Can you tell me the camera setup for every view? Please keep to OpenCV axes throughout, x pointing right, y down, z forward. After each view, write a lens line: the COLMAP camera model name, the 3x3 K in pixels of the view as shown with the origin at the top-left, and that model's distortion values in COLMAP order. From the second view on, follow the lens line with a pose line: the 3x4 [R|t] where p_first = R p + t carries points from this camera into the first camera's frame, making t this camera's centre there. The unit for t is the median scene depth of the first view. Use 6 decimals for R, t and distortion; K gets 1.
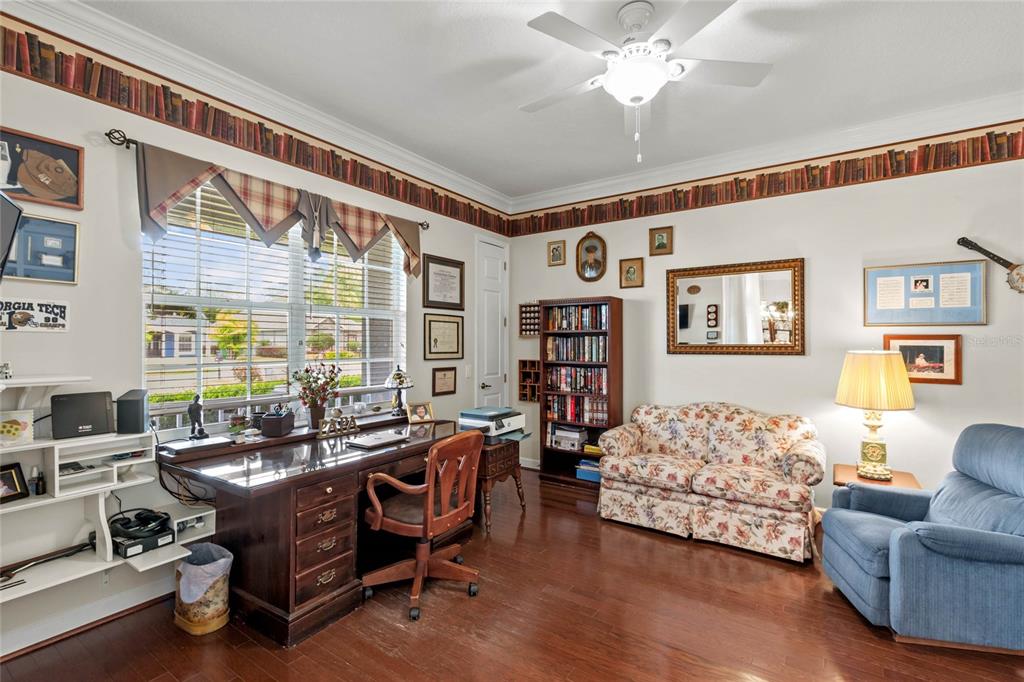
lens RADIAL K [[466.6, 0, 509.7], [0, 466.6, 340.8], [0, 0, 1]] dist [0.007794, -0.000116]
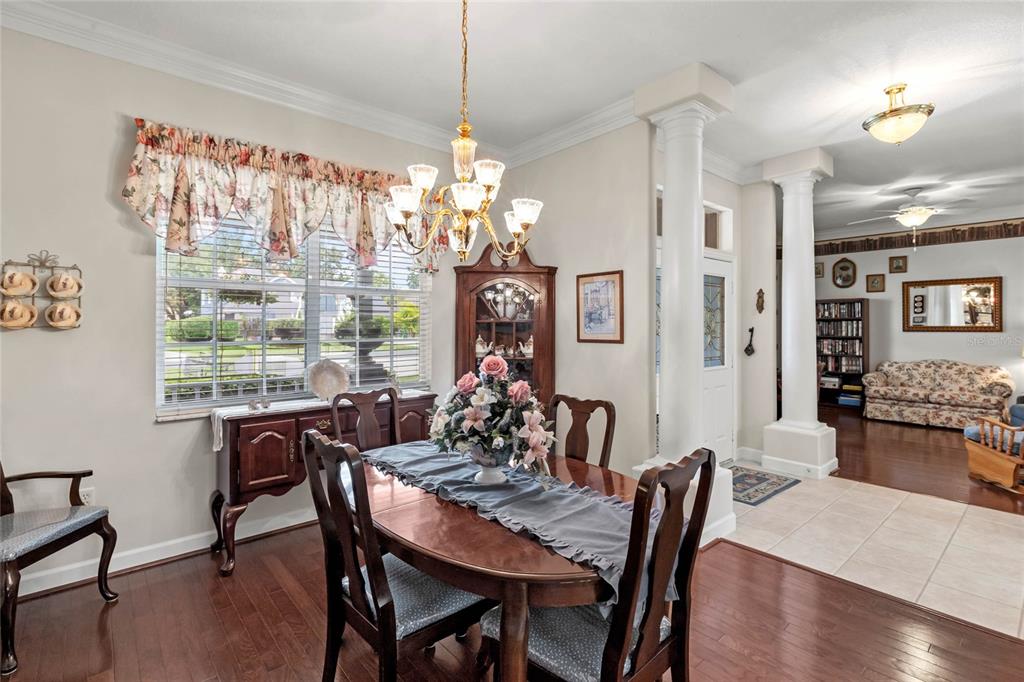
lens RADIAL K [[466.6, 0, 517.6], [0, 466.6, 326.5], [0, 0, 1]] dist [0.007794, -0.000116]
pose [[0.968306, 0.000278, -0.249766, -0.632359], [0.001682, 0.999969, 0.007636, -0.005865], [0.249760, -0.007814, 0.968276, -1.067172]]
